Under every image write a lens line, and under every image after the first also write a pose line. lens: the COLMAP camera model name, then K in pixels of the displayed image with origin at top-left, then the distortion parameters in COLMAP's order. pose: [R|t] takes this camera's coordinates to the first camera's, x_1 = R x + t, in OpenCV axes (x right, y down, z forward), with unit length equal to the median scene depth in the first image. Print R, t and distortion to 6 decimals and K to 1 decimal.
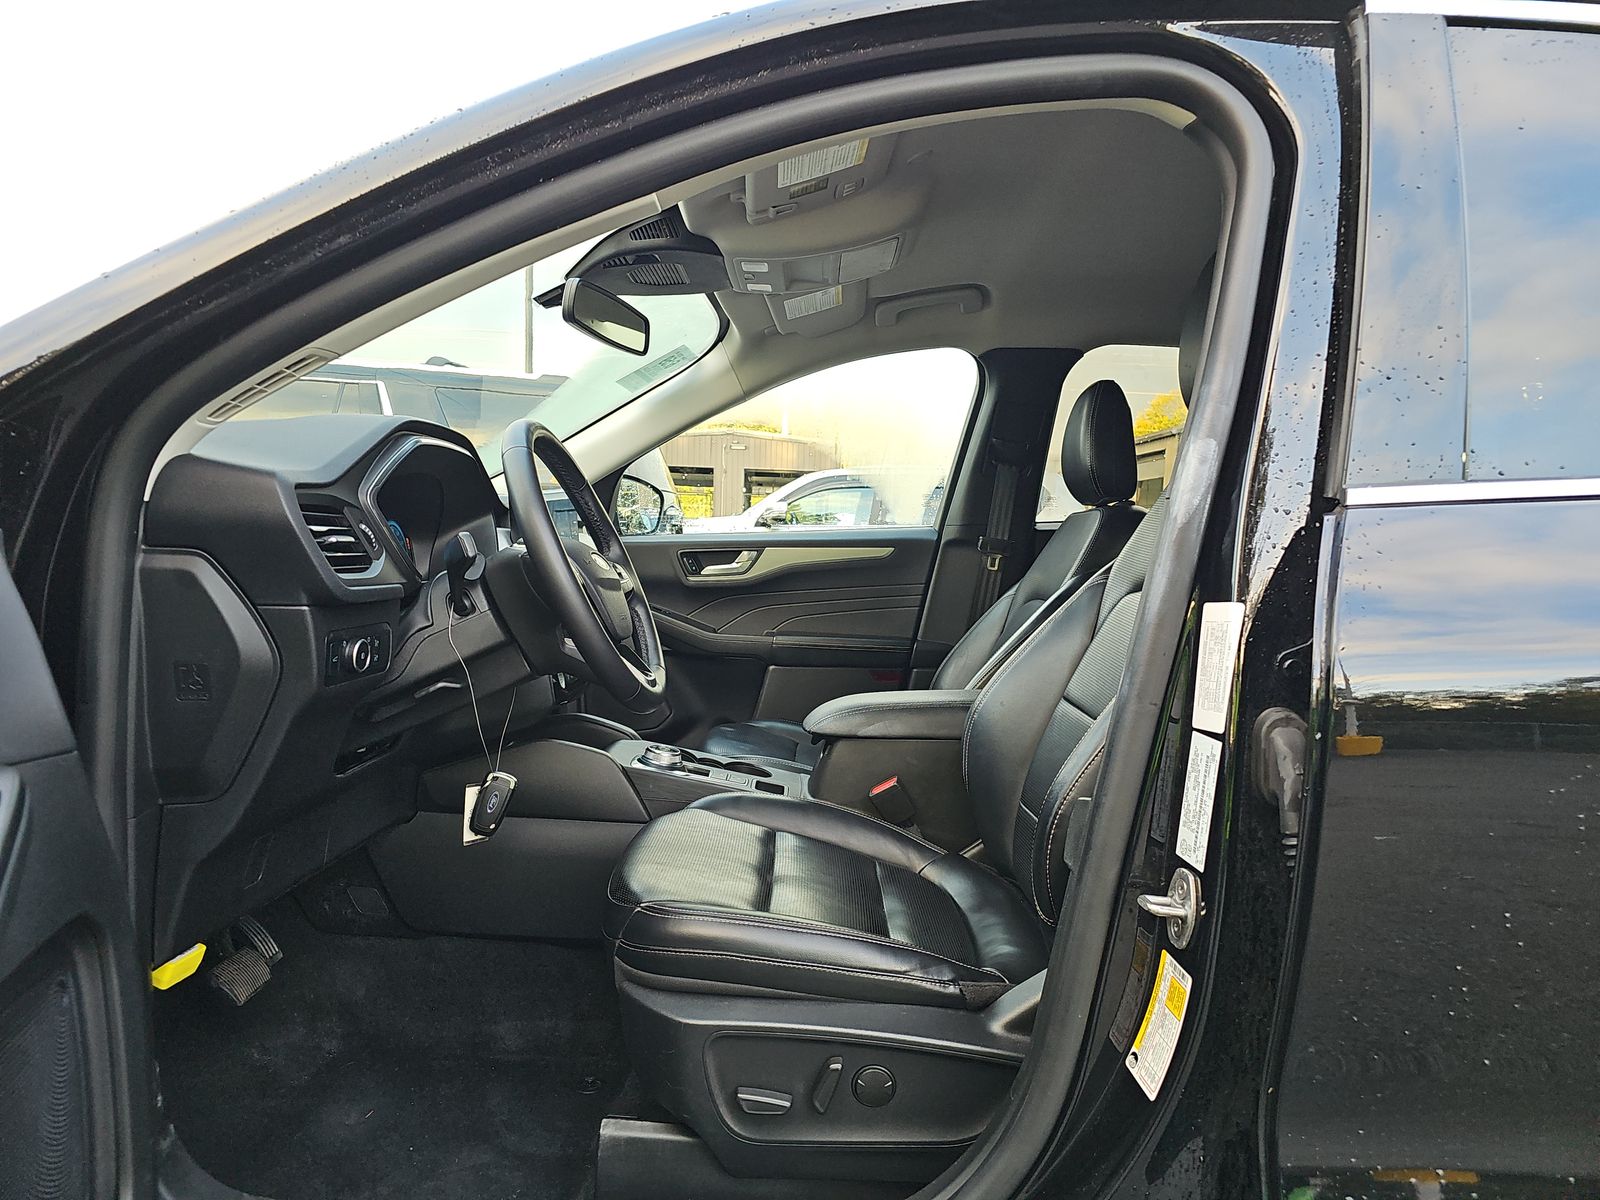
lens RADIAL K [[1074.1, 0, 798.4], [0, 1074.1, 607.6], [0, 0, 1]] dist [0.014344, -0.003743]
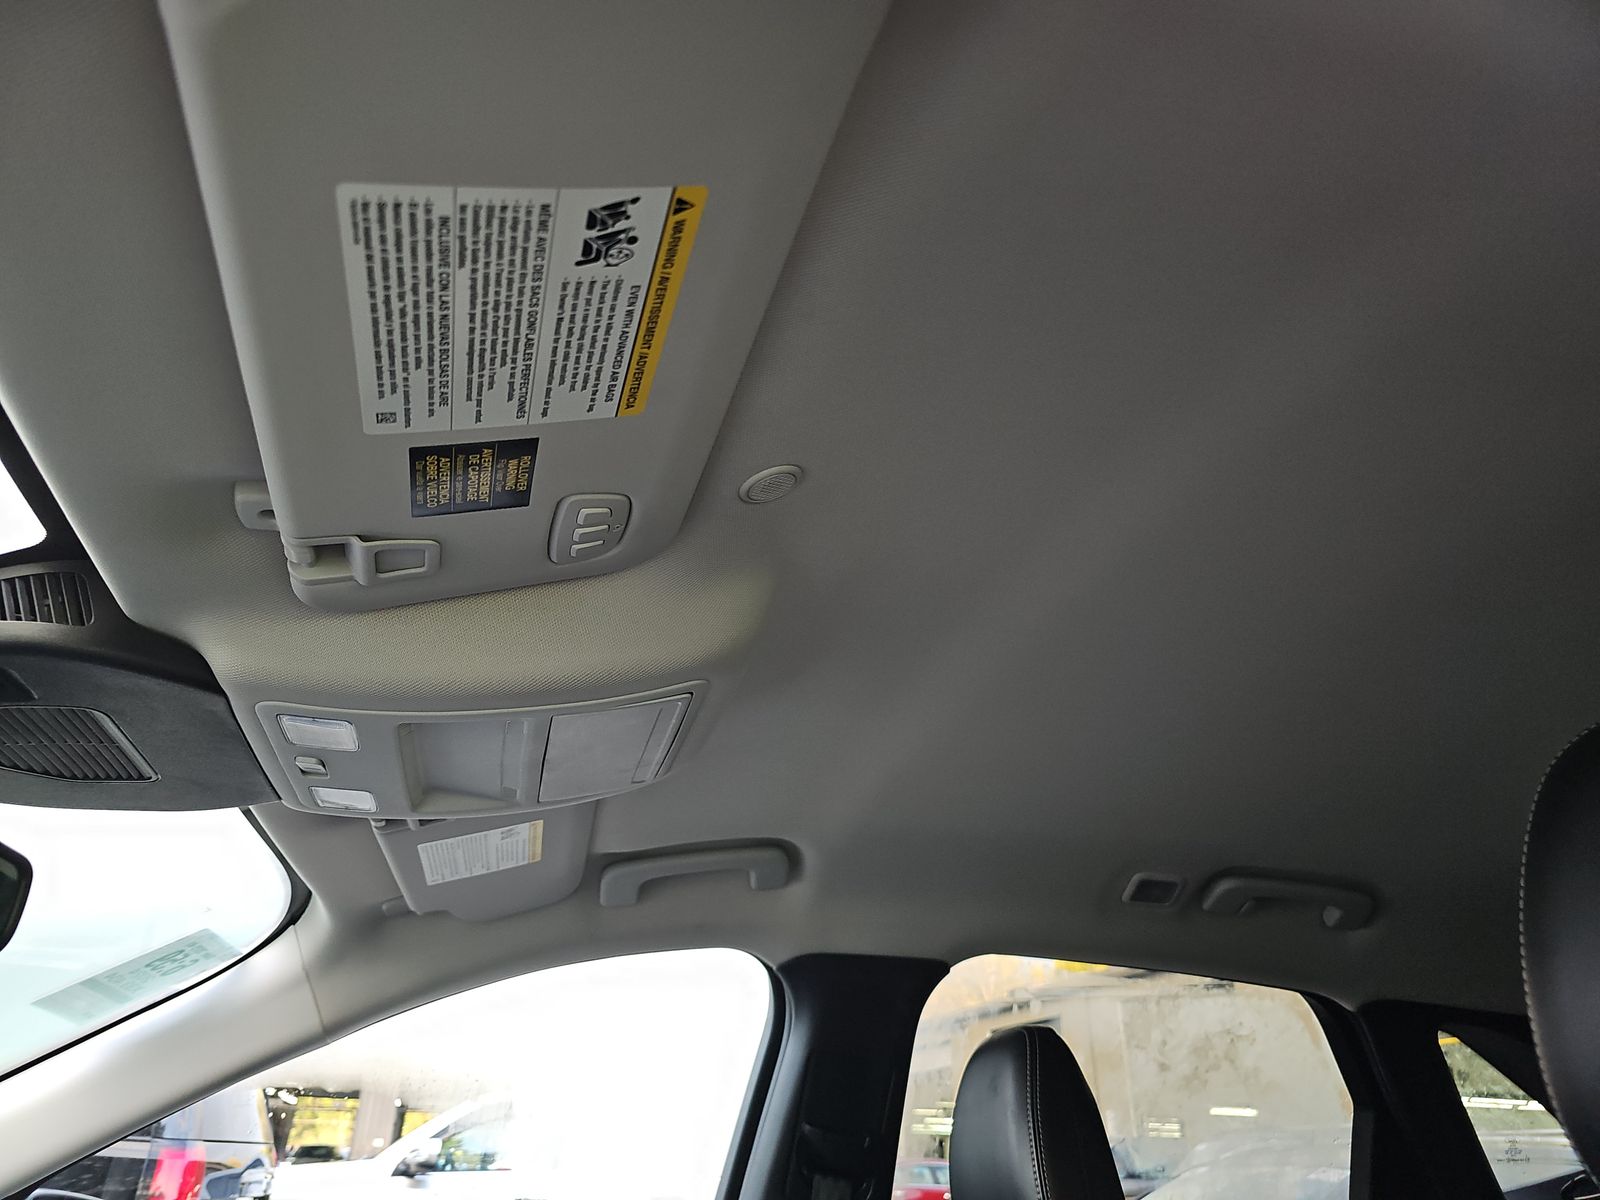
lens RADIAL K [[1074.1, 0, 802.1], [0, 1074.1, 612.6], [0, 0, 1]] dist [0.014344, -0.003743]
pose [[0.962578, 0.110814, 0.247312, 0.019511], [0.030029, 0.863345, -0.503720, -0.113136], [-0.269335, 0.492296, 0.827710, 0.451112]]
